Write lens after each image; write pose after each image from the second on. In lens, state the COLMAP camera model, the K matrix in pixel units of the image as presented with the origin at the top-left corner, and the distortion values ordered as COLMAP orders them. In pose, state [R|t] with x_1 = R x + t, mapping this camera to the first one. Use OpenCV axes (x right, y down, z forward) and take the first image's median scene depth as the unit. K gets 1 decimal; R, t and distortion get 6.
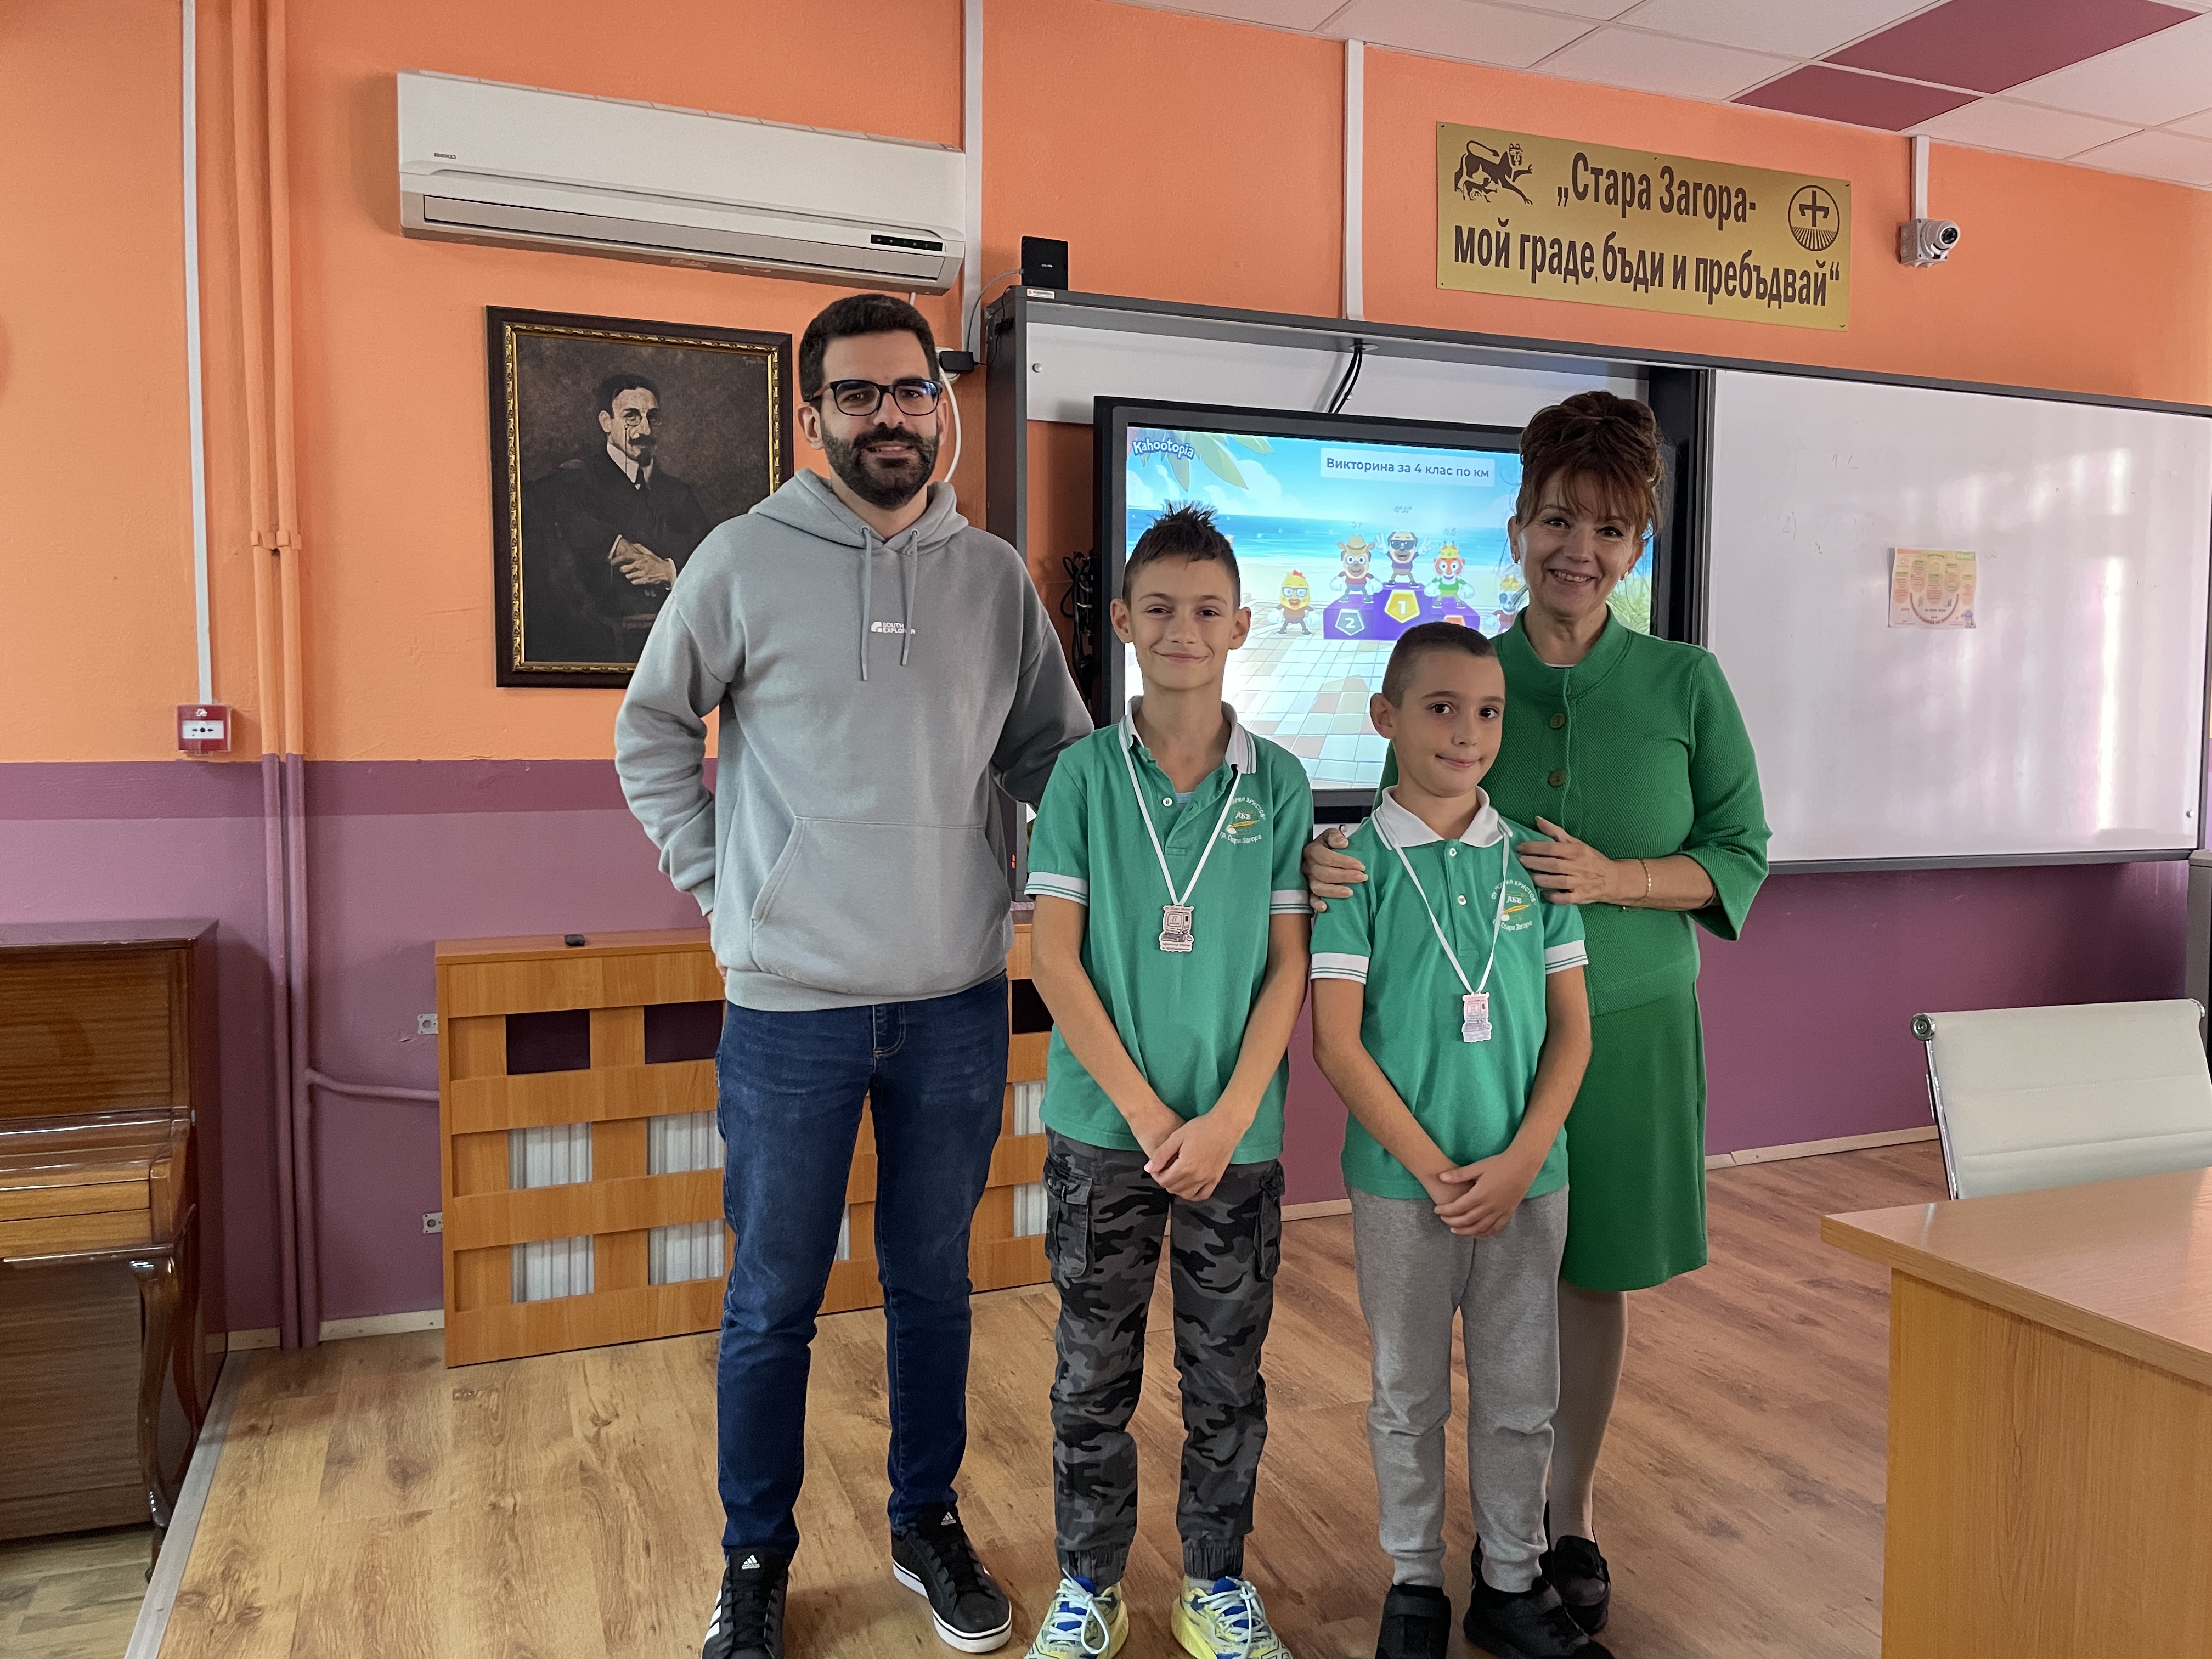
lens RADIAL K [[1682.0, 0, 1122.2], [0, 1682.0, 819.4], [0, 0, 1]] dist [0.083494, -0.117622]
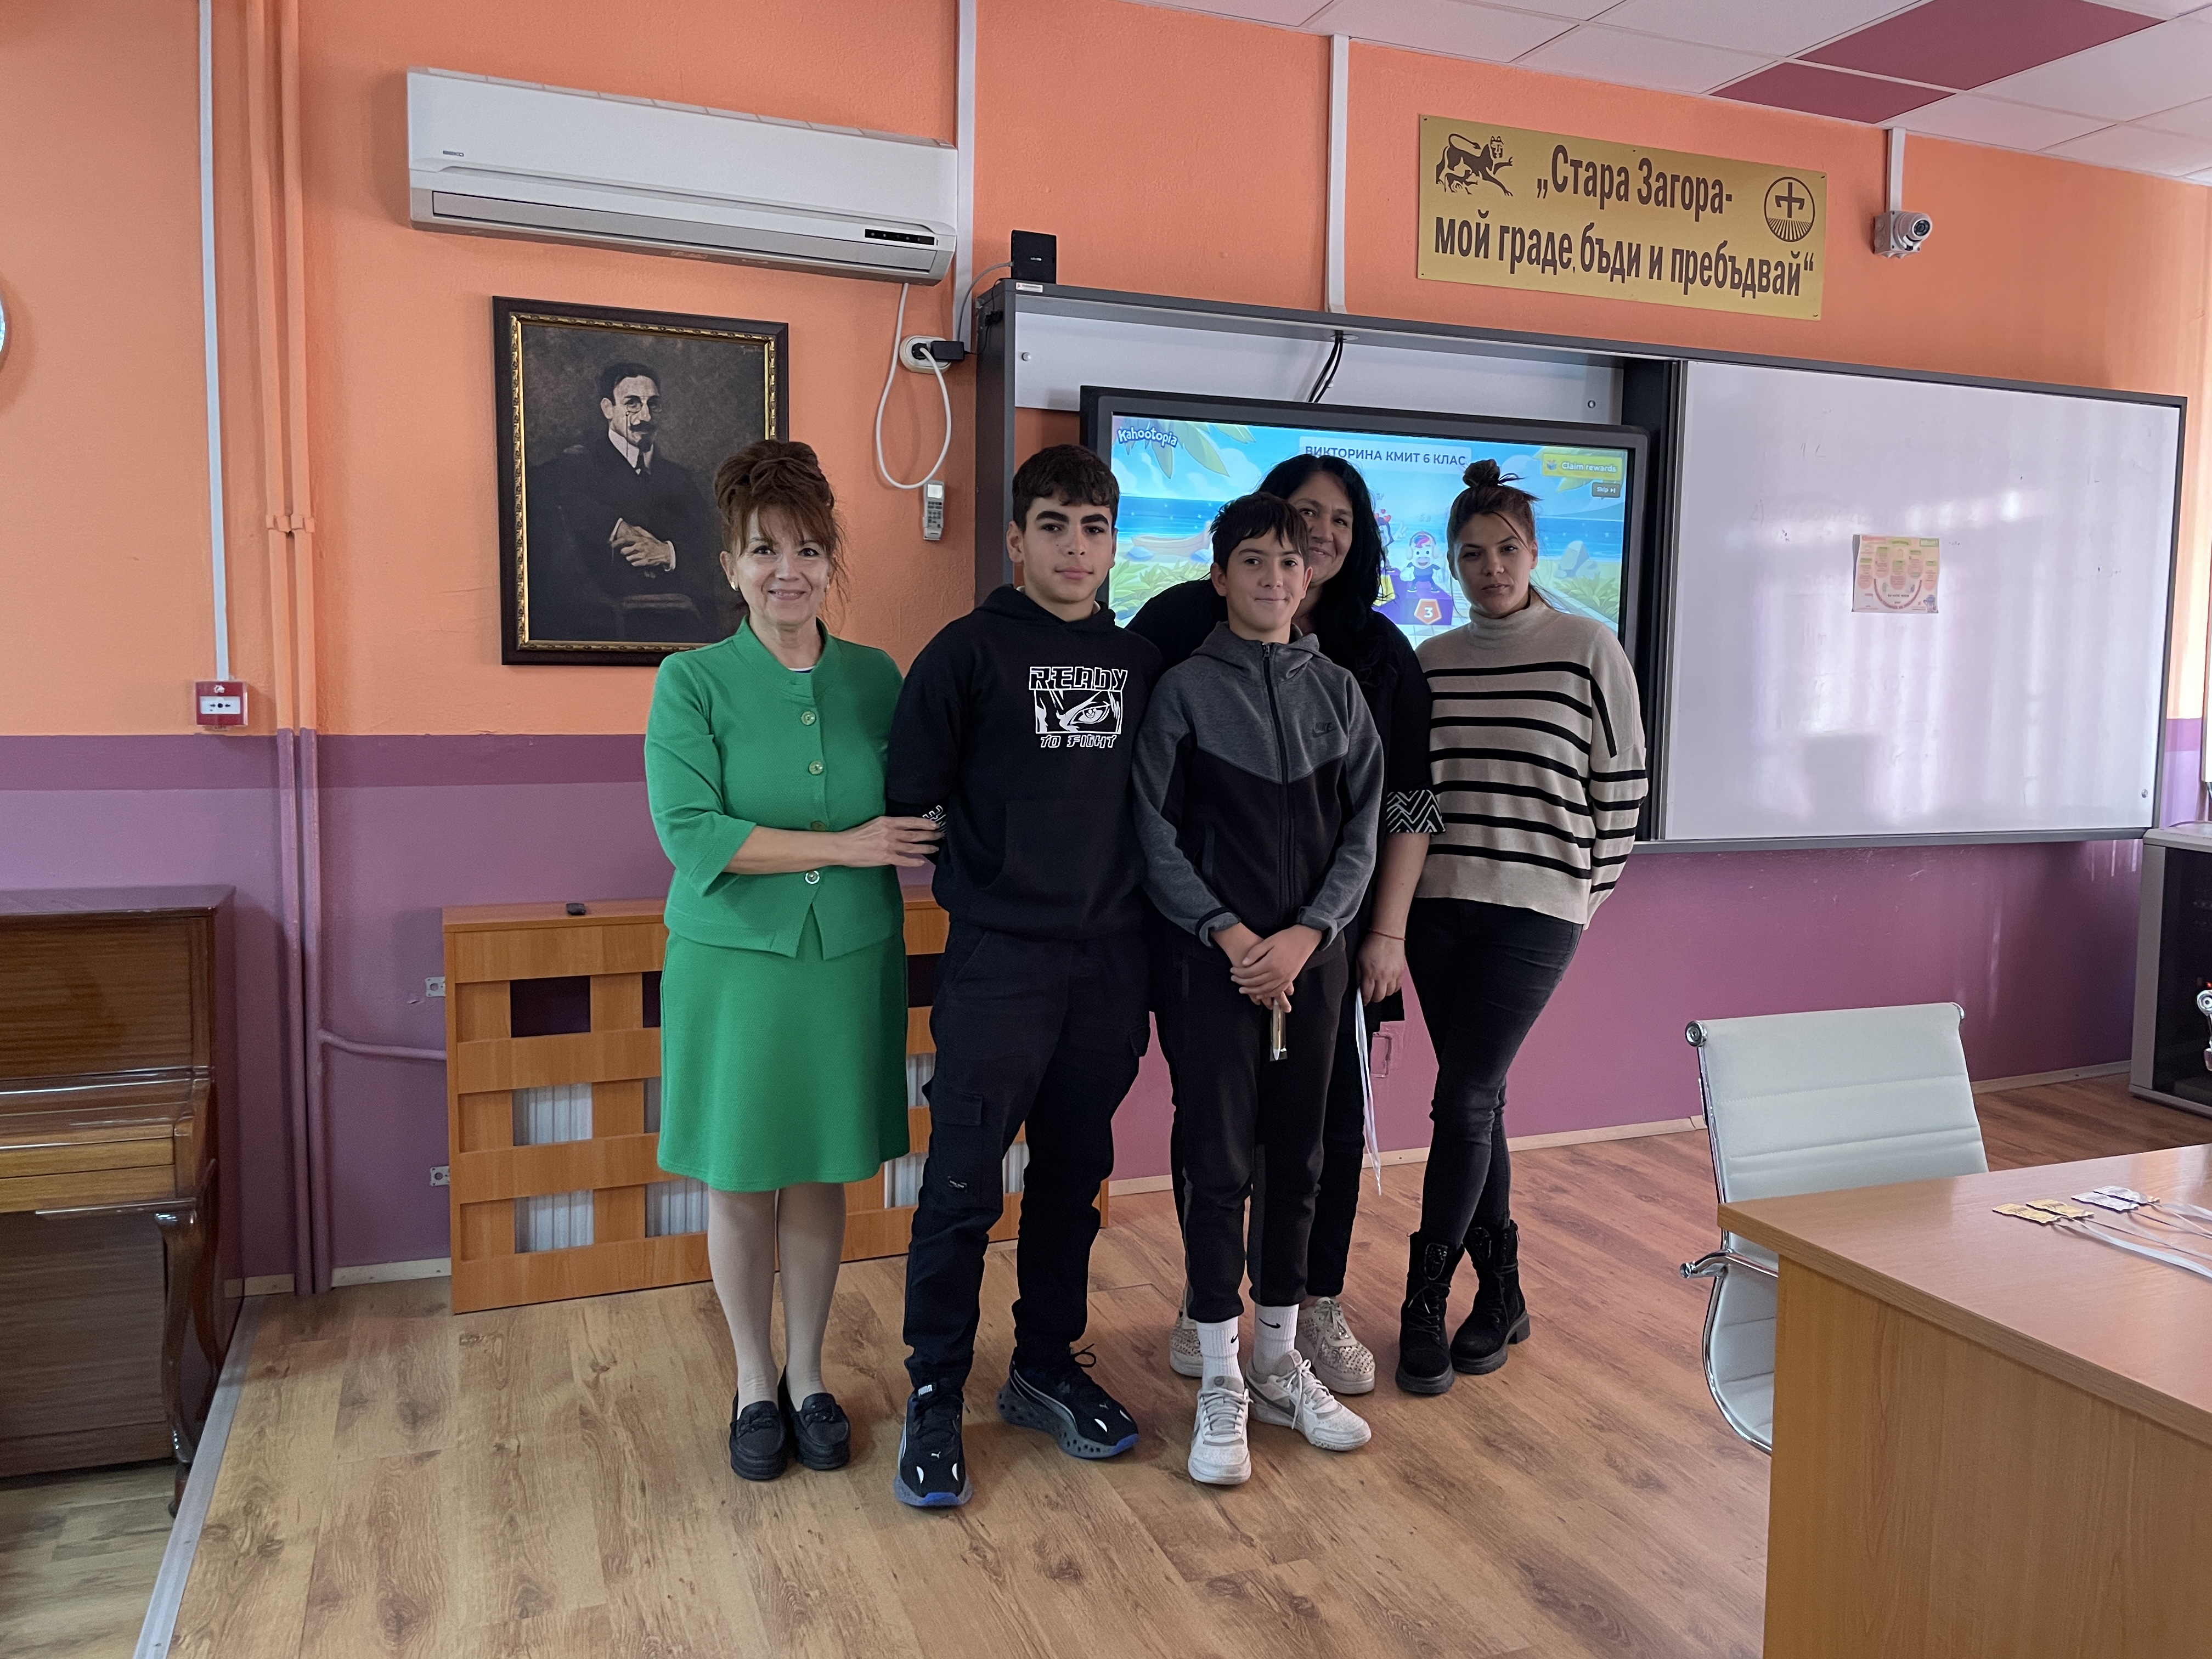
lens RADIAL K [[1680.4, 0, 1120.9], [0, 1680.4, 805.3], [0, 0, 1]] dist [0.083115, -0.116613]
pose [[0.999933, 0.011530, 0.000285, 0.011121], [-0.011534, 0.999605, 0.025616, -0.022003], [0.000011, -0.025617, 0.999672, -0.039261]]
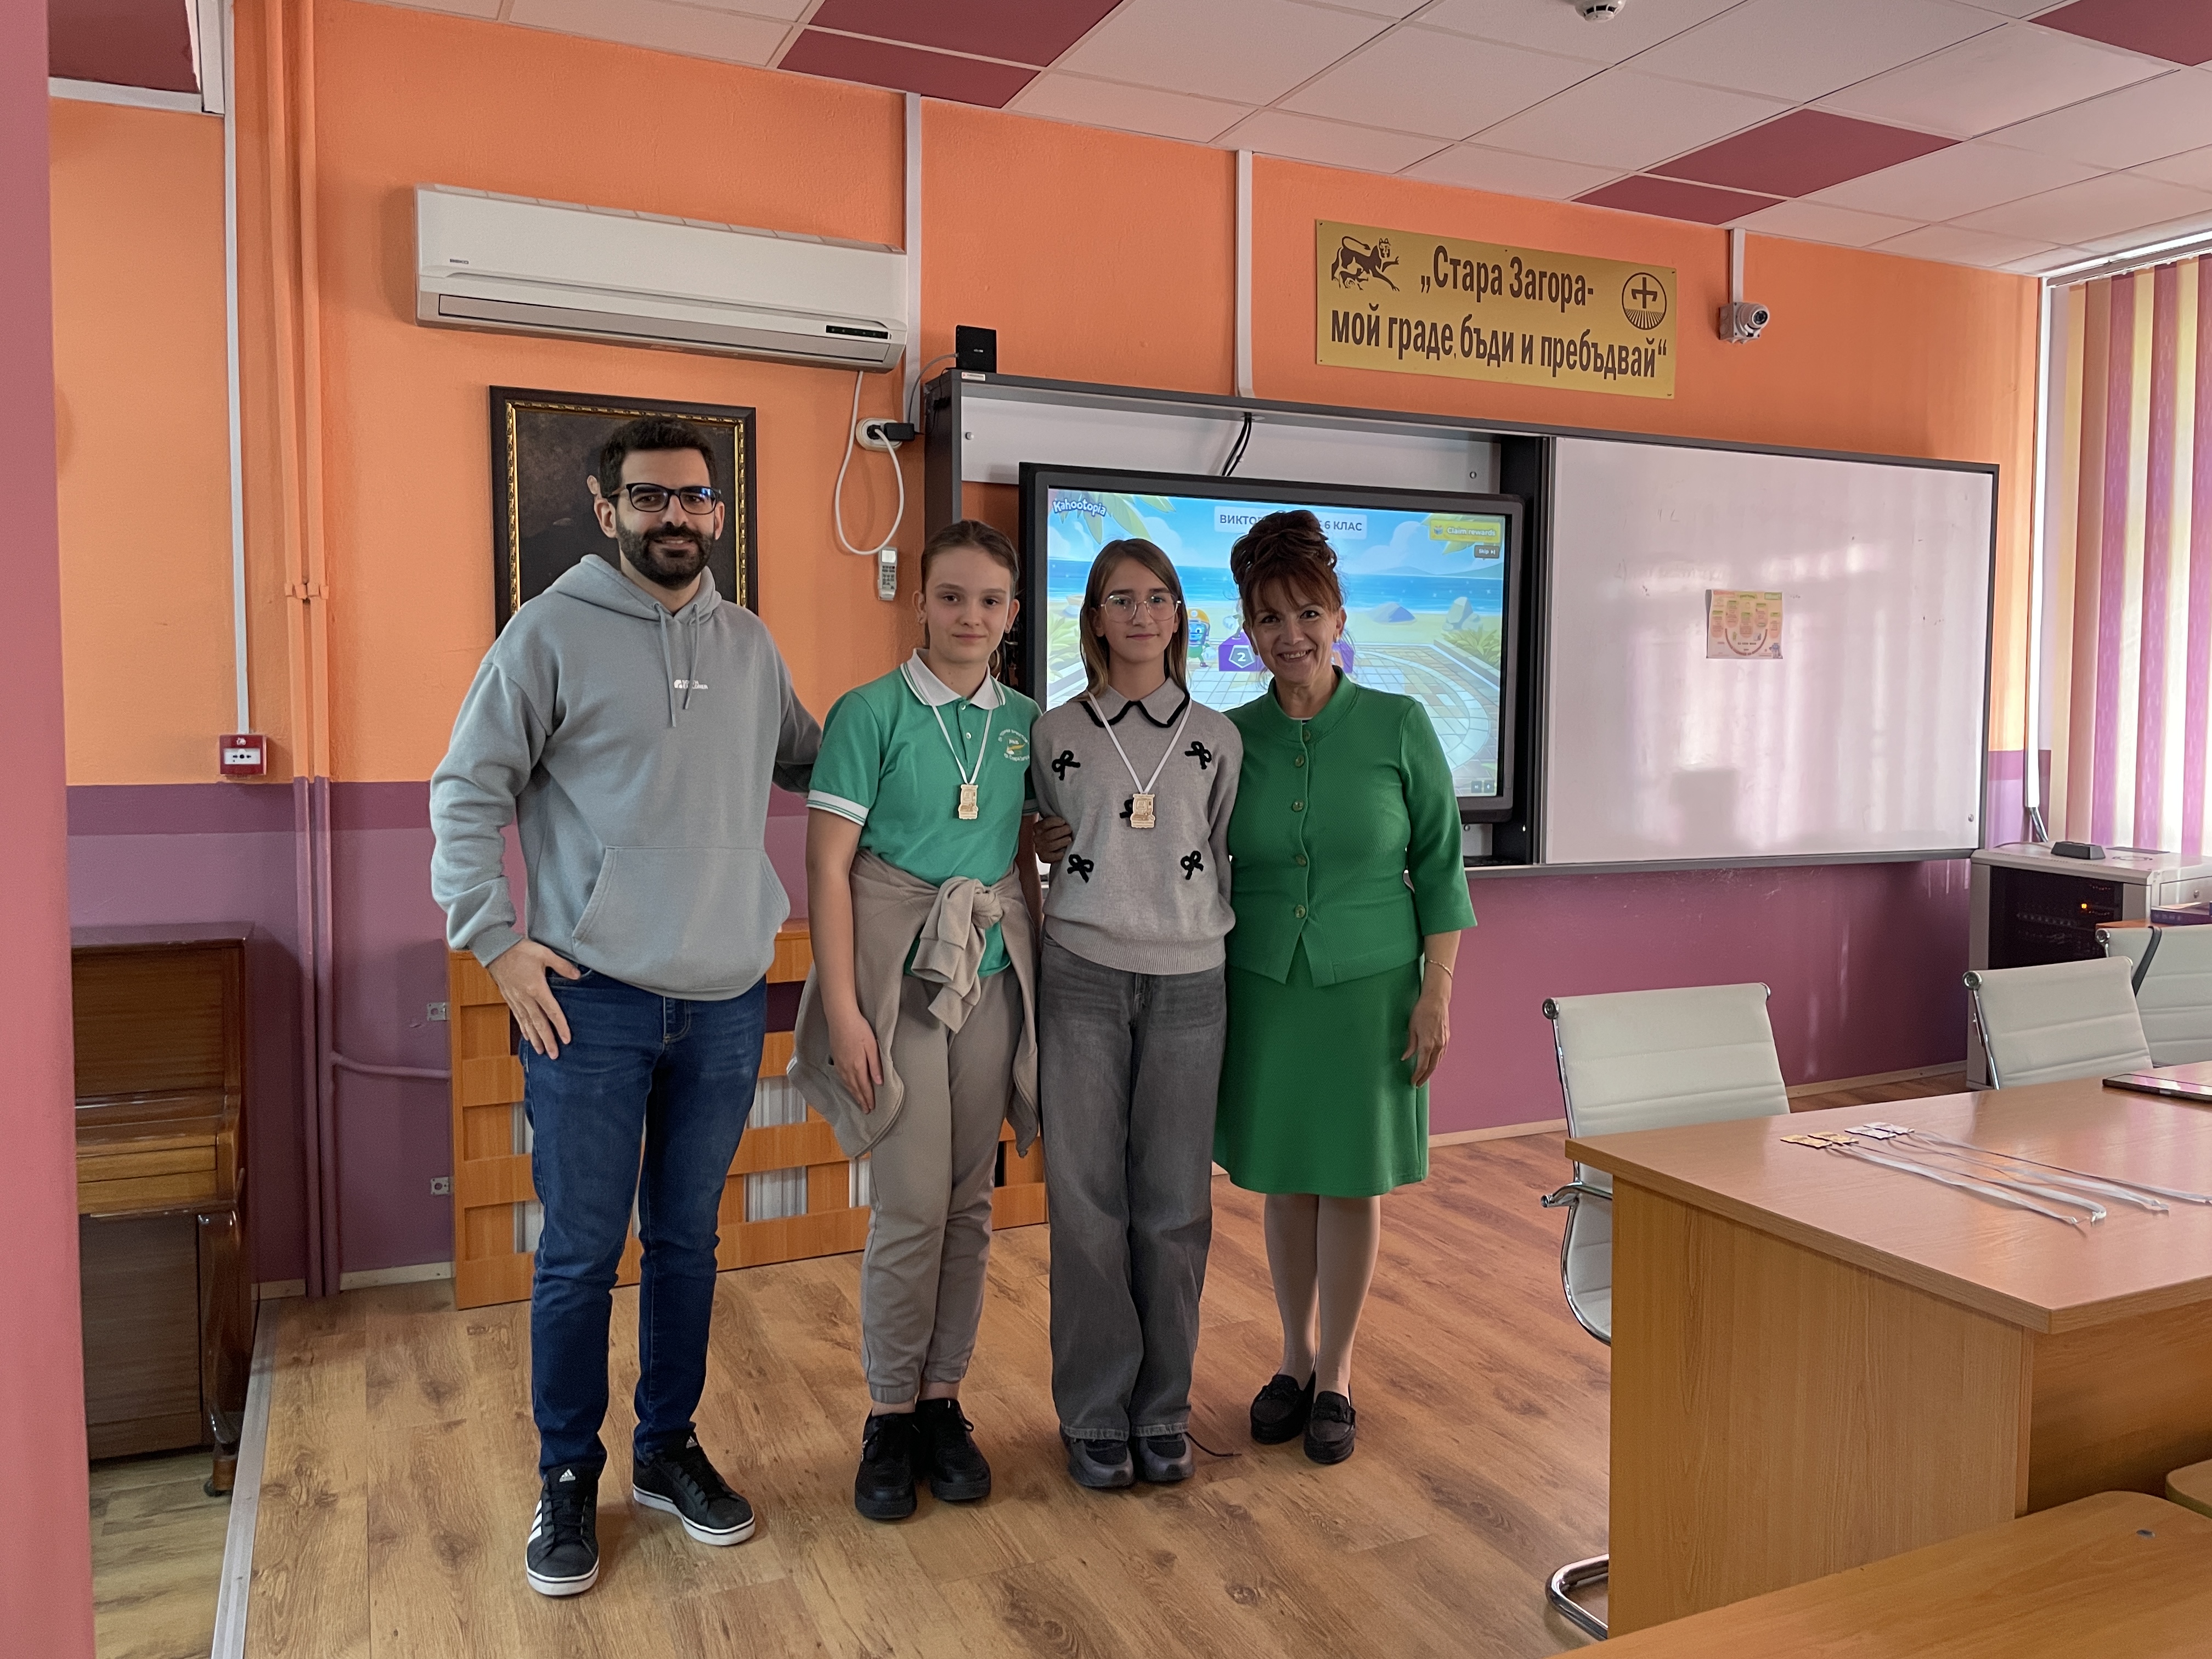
lens RADIAL K [[1679.0, 0, 1124.4], [0, 1679.0, 801.4], [0, 0, 1]] dist [0.085331, -0.120230]
pose [[0.998555, -0.000754, 0.053732, -0.007245], [0.000922, 0.999995, -0.003094, -0.016244], [-0.053729, 0.003139, 0.998551, -0.157972]]
